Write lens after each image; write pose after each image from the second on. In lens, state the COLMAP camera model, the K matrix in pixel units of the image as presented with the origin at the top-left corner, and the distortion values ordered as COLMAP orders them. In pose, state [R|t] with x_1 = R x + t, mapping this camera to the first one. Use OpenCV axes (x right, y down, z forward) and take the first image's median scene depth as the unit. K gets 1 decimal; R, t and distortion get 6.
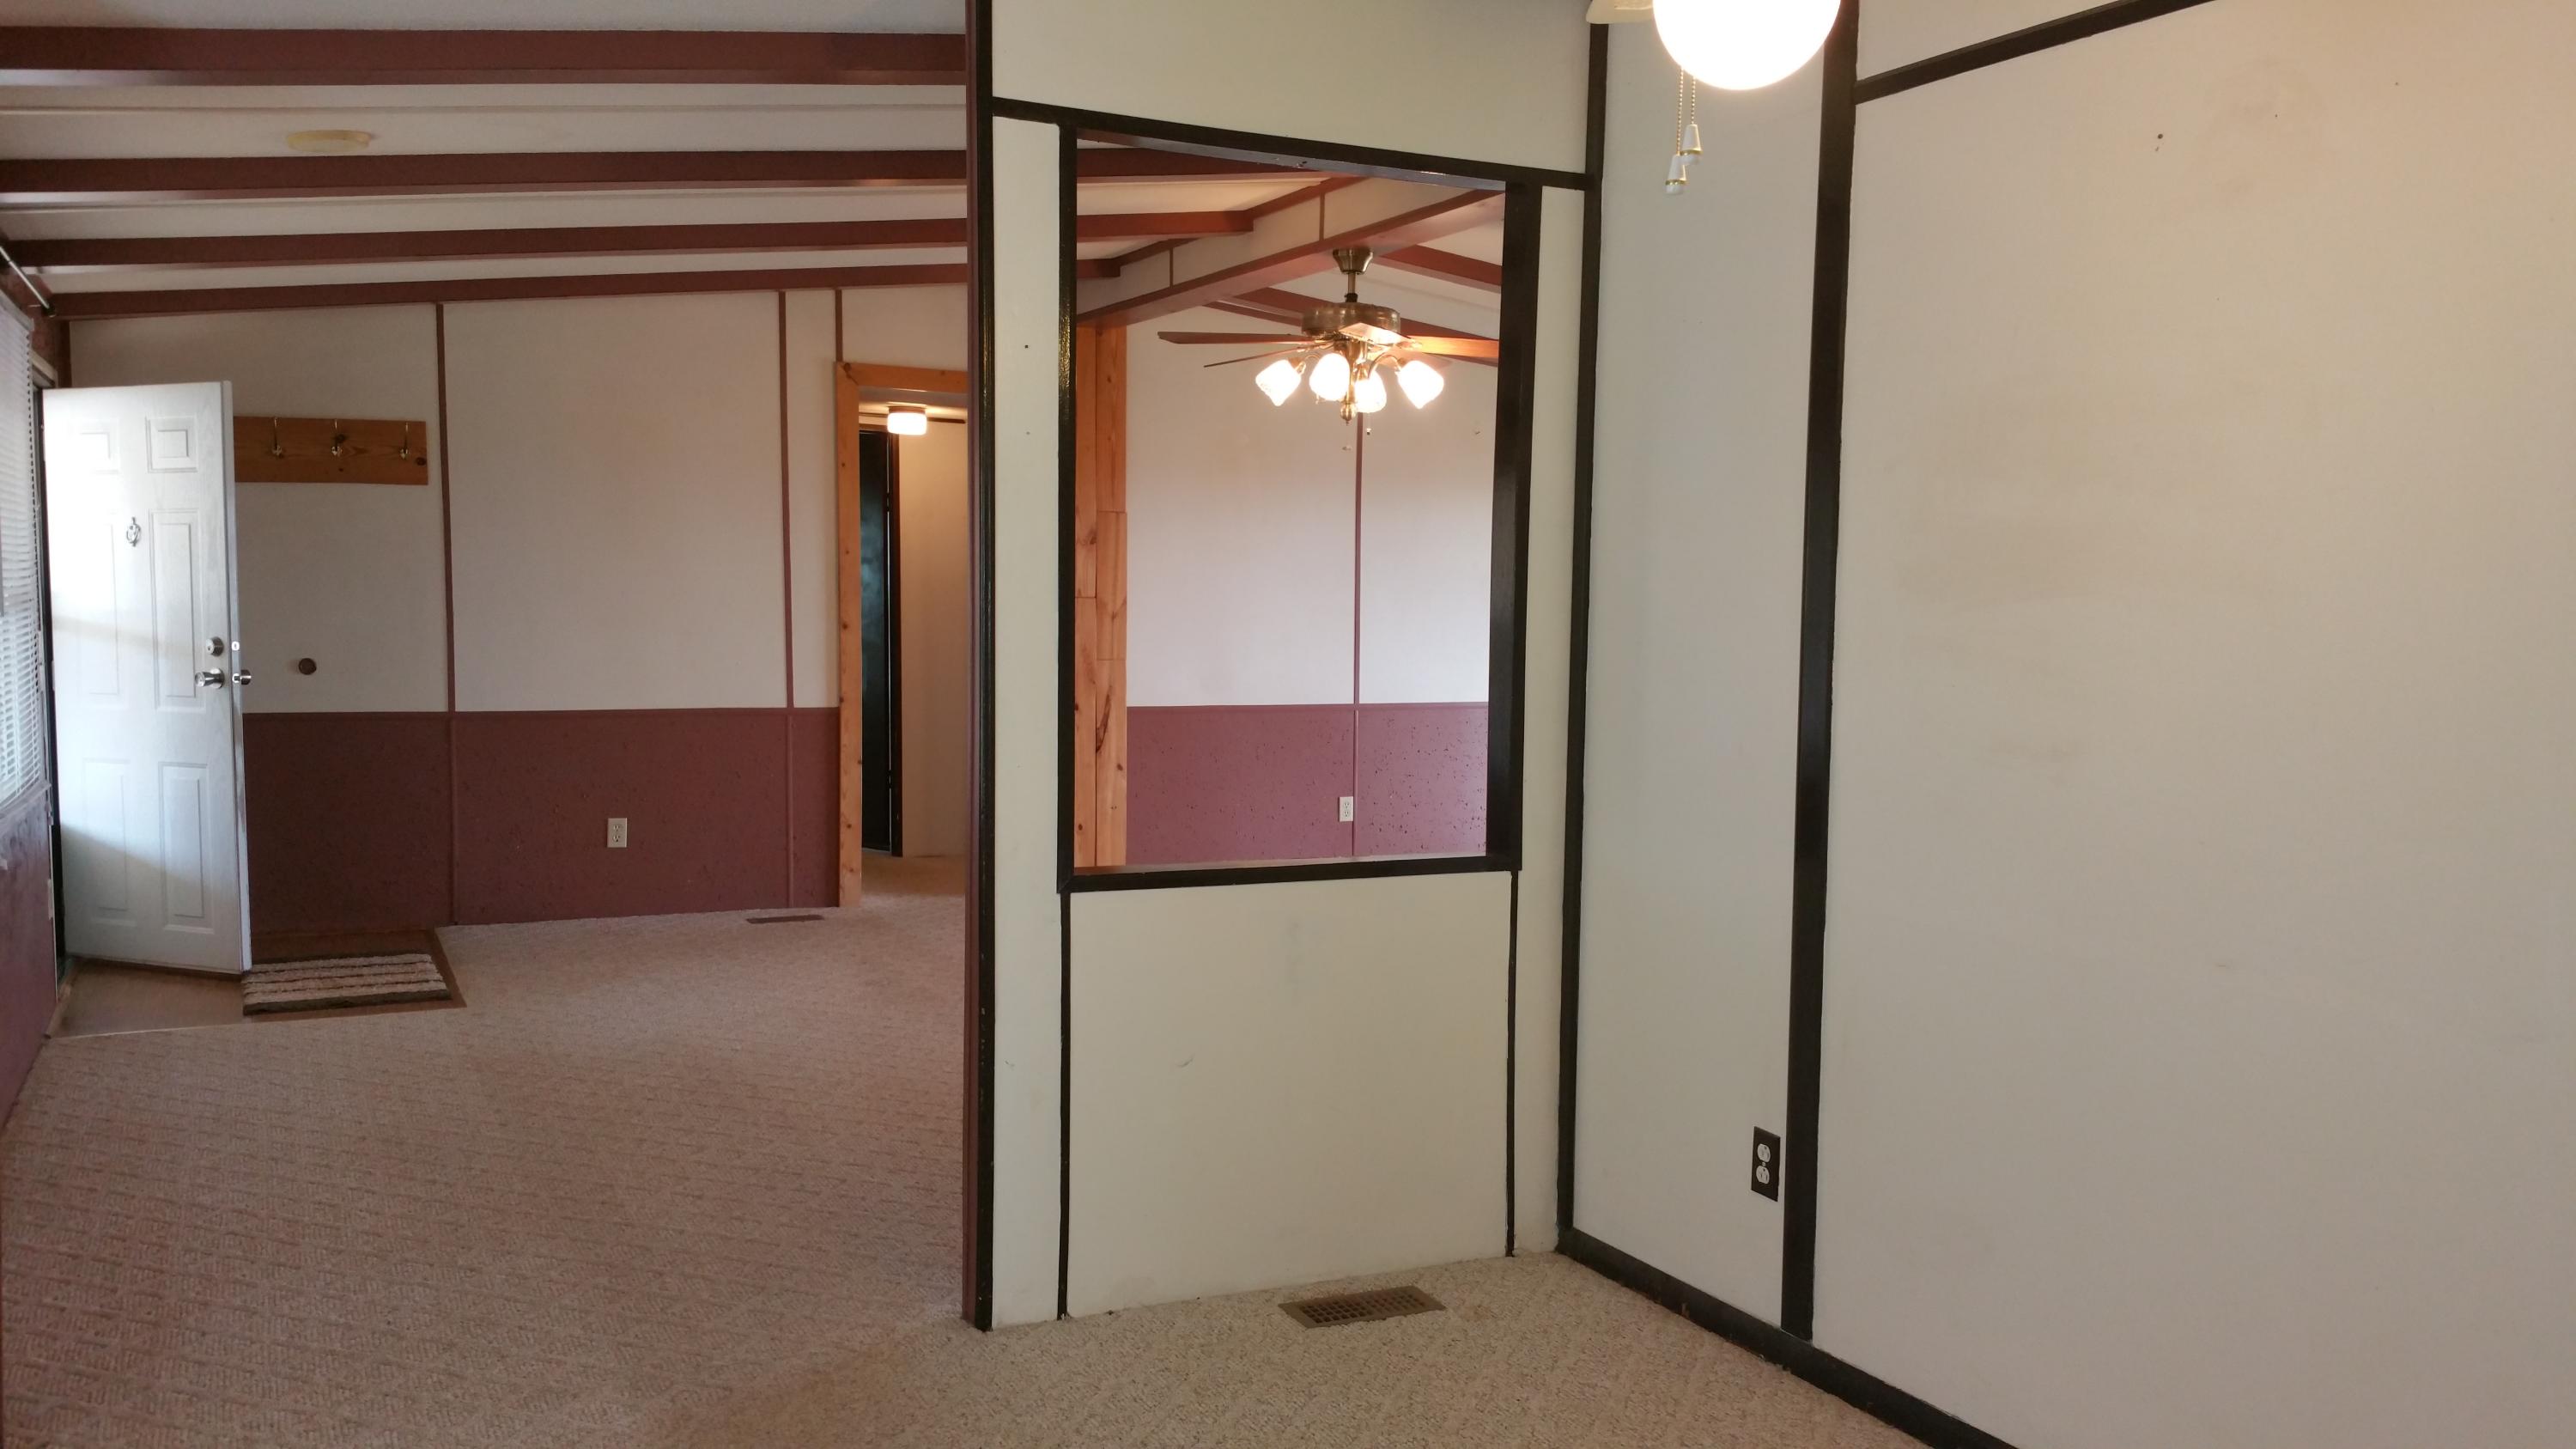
lens RADIAL K [[2097.4, 0, 1288.0], [0, 2097.4, 724.5], [0, 0, 1]] dist [0.122644, -0.264538]
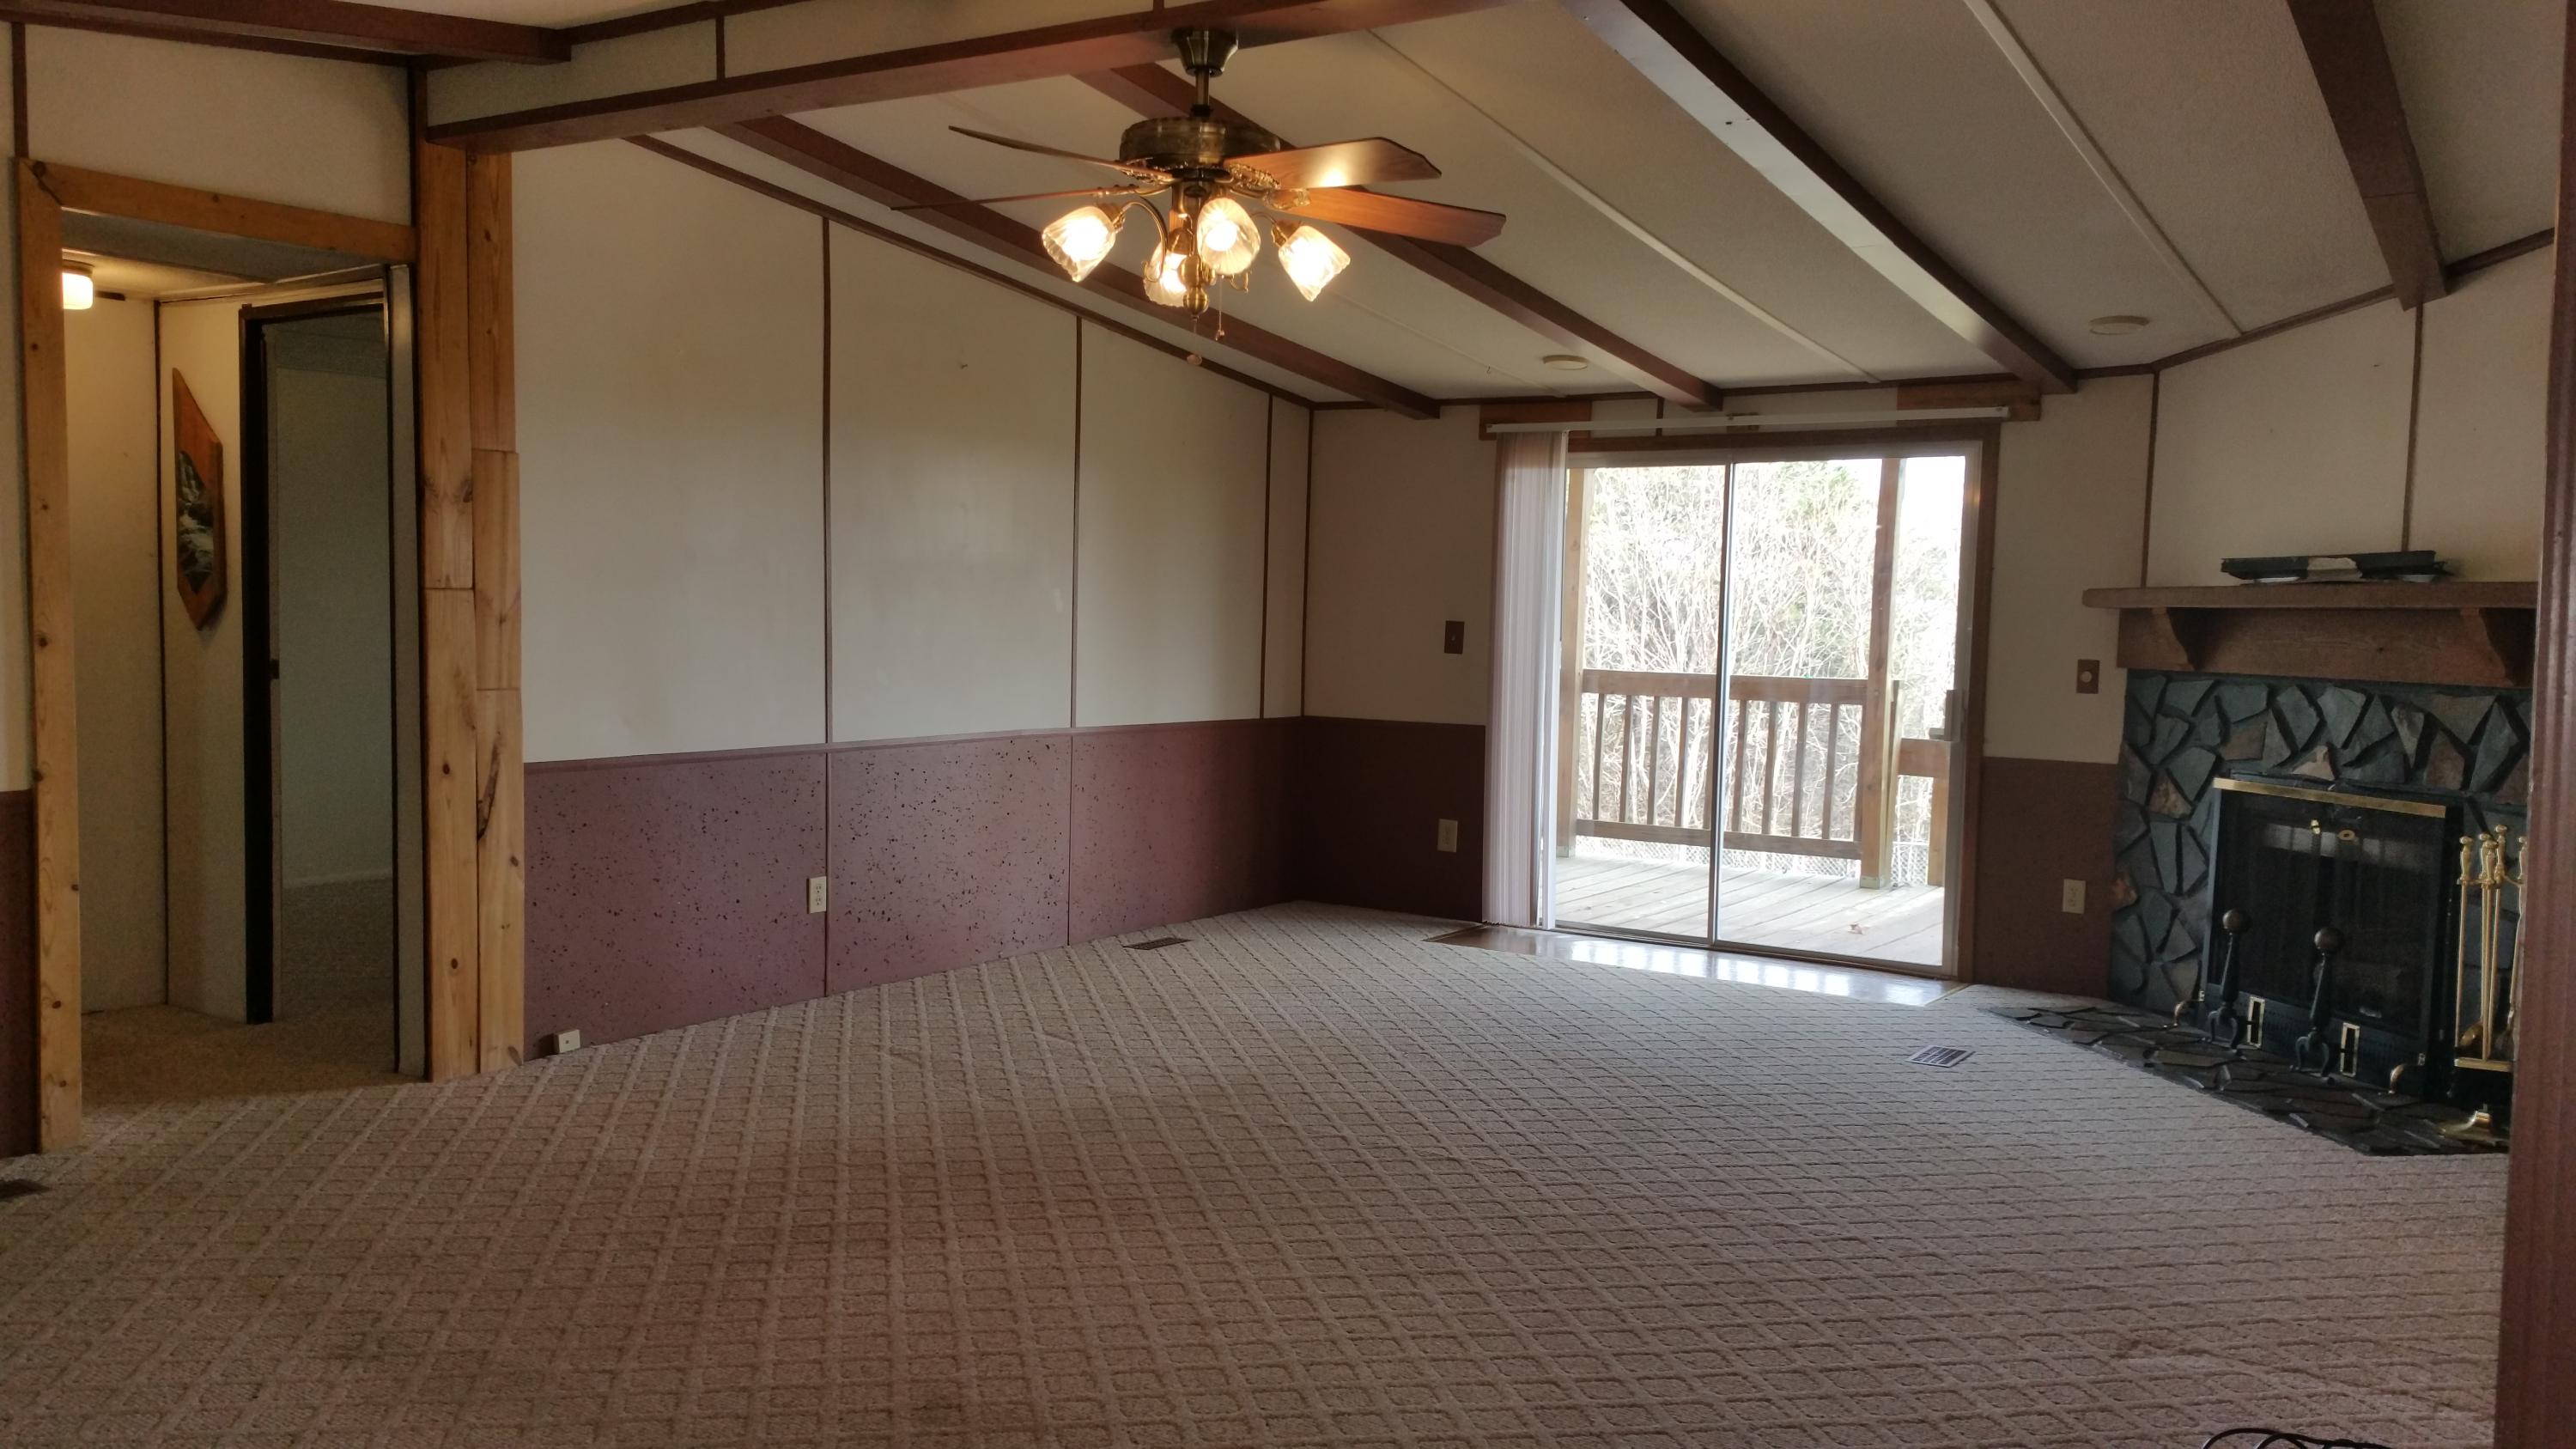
lens RADIAL K [[1966.1, 0, 1288.0], [0, 1966.1, 724.5], [0, 0, 1]] dist [0.083416, -0.202595]
pose [[0.848031, -0.025423, 0.529337, -0.196820], [0.019627, 0.999670, 0.016569, -0.025661], [-0.529584, -0.003662, 0.848250, 0.380231]]
